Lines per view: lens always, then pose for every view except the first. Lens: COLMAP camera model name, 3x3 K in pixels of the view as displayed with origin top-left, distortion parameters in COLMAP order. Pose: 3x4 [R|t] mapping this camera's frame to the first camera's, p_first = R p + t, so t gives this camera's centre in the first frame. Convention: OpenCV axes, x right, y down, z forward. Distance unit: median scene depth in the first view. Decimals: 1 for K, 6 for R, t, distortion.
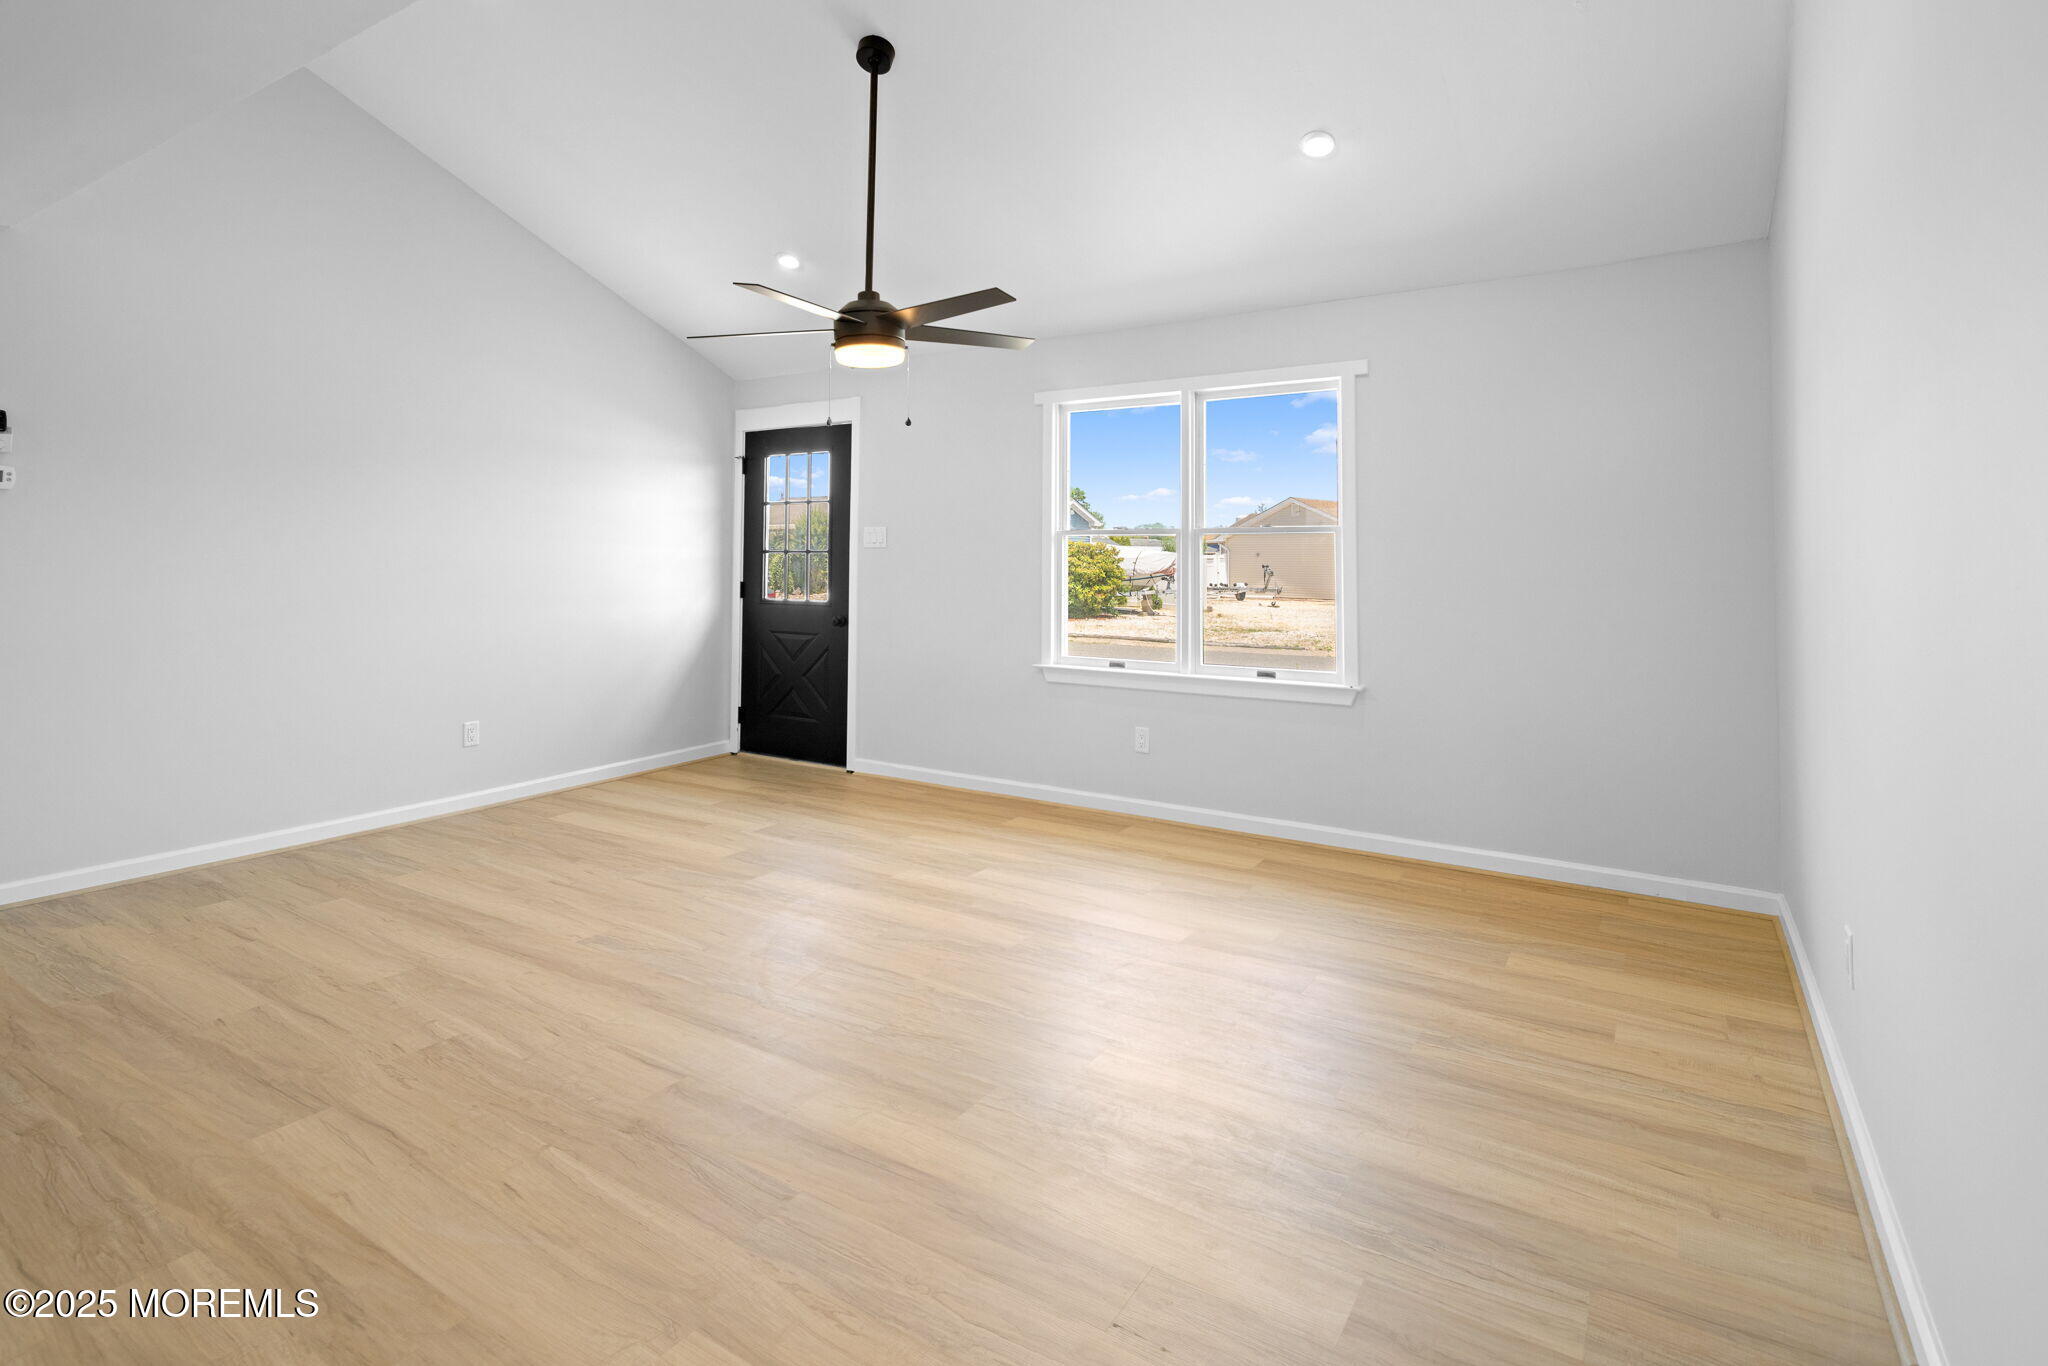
lens RADIAL K [[997.3, 0, 1035.8], [0, 997.3, 675.0], [0, 0, 1]] dist [0.004474, -0.005577]
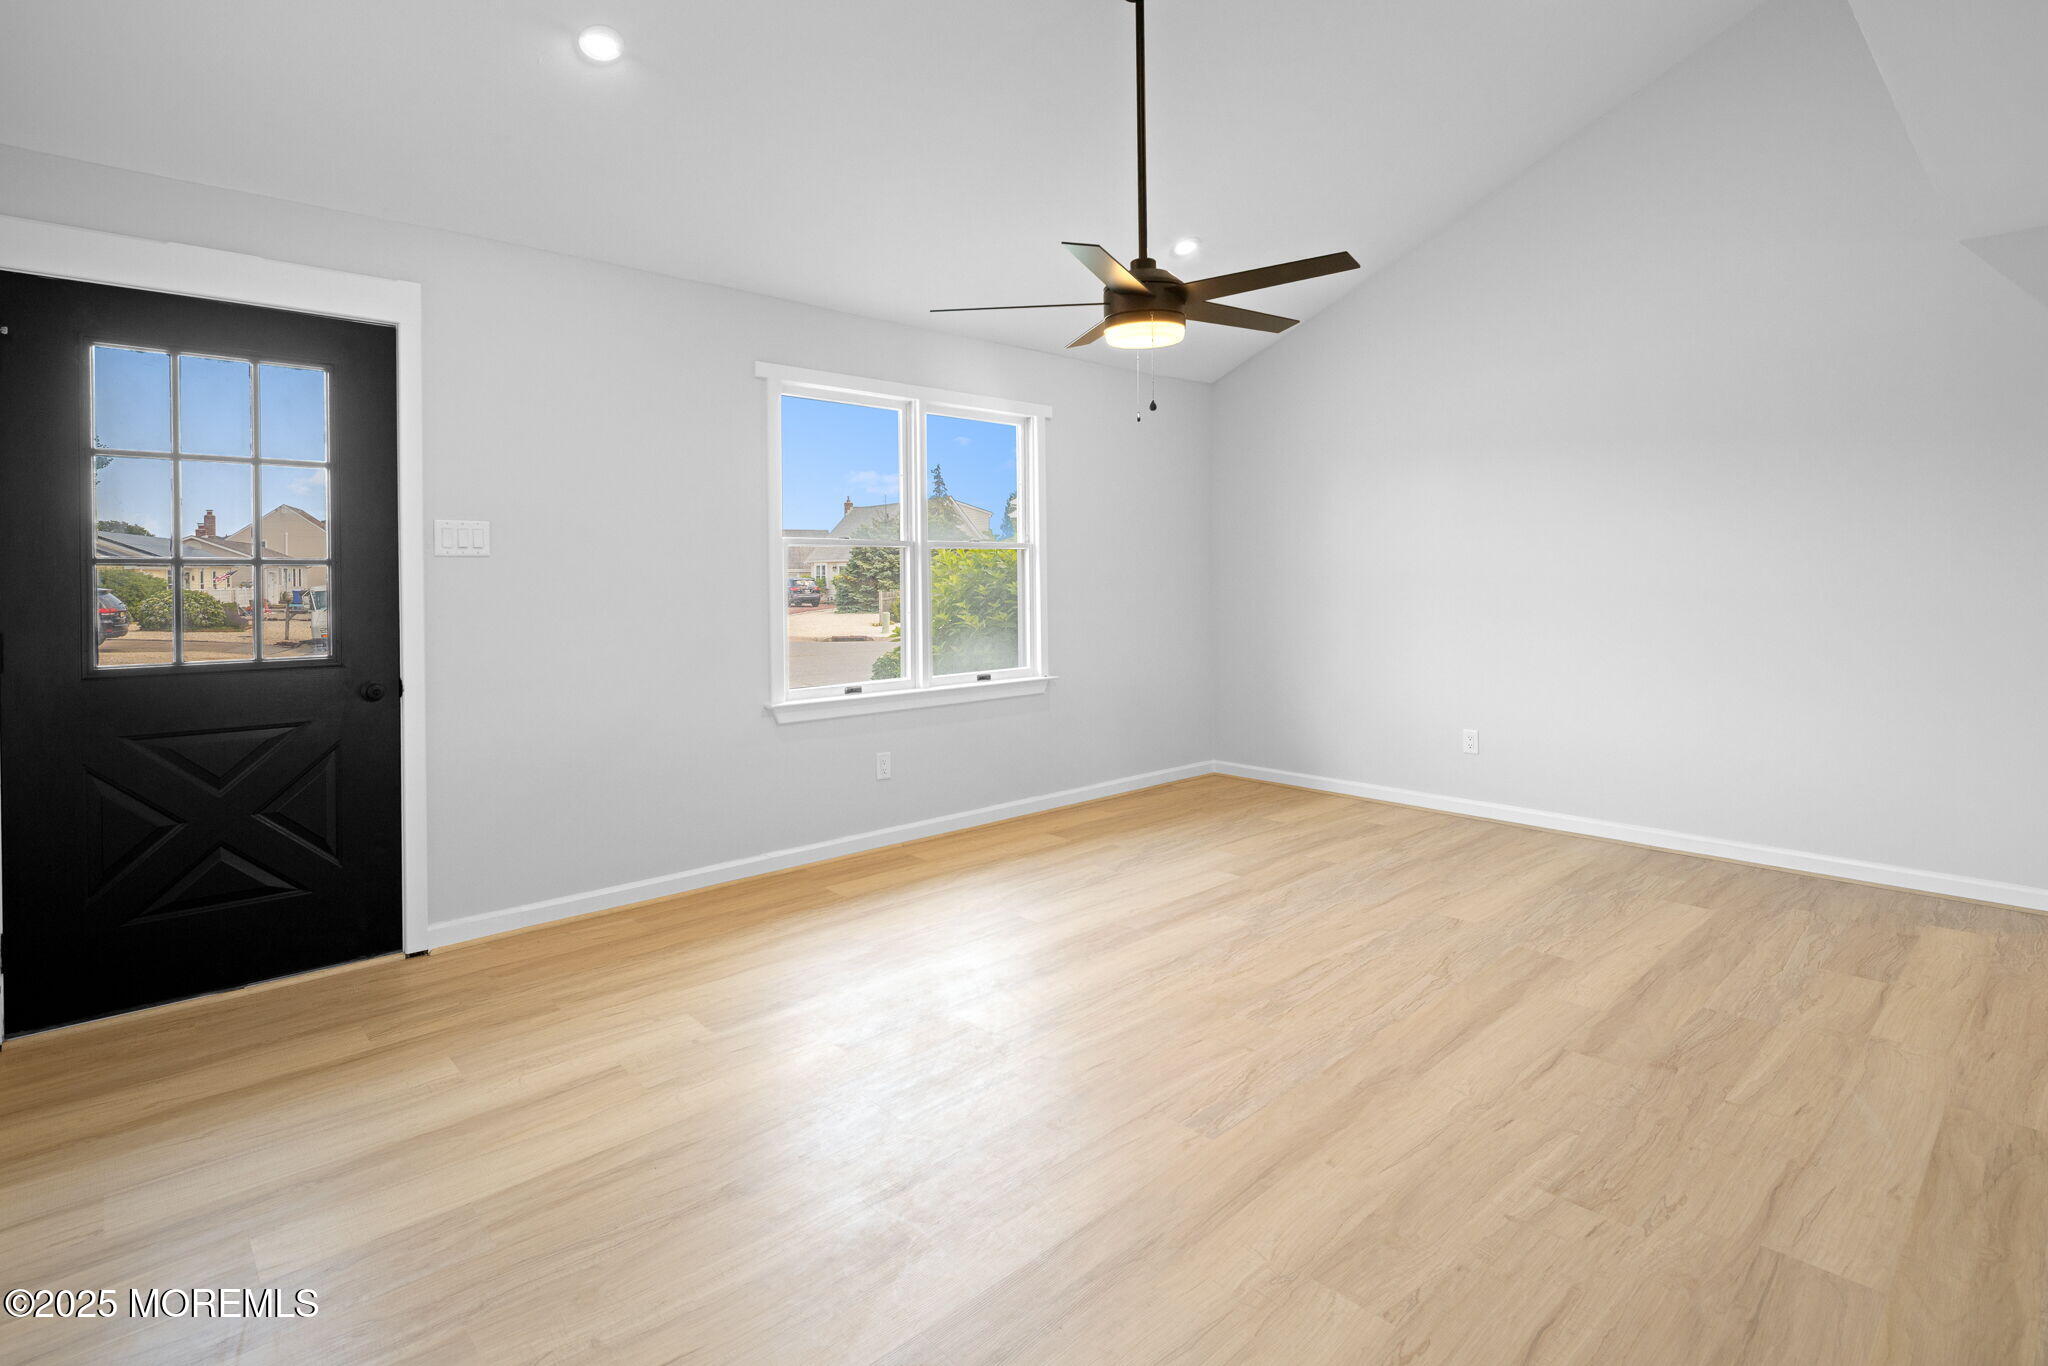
lens RADIAL K [[997.3, 0, 1018.1], [0, 997.3, 684.1], [0, 0, 1]] dist [0.004474, -0.005577]
pose [[0.265783, -0.108735, 0.957881, -1.205613], [0.121460, 0.989478, 0.078621, -0.110768], [-0.956351, 0.095448, 0.276193, 0.998695]]
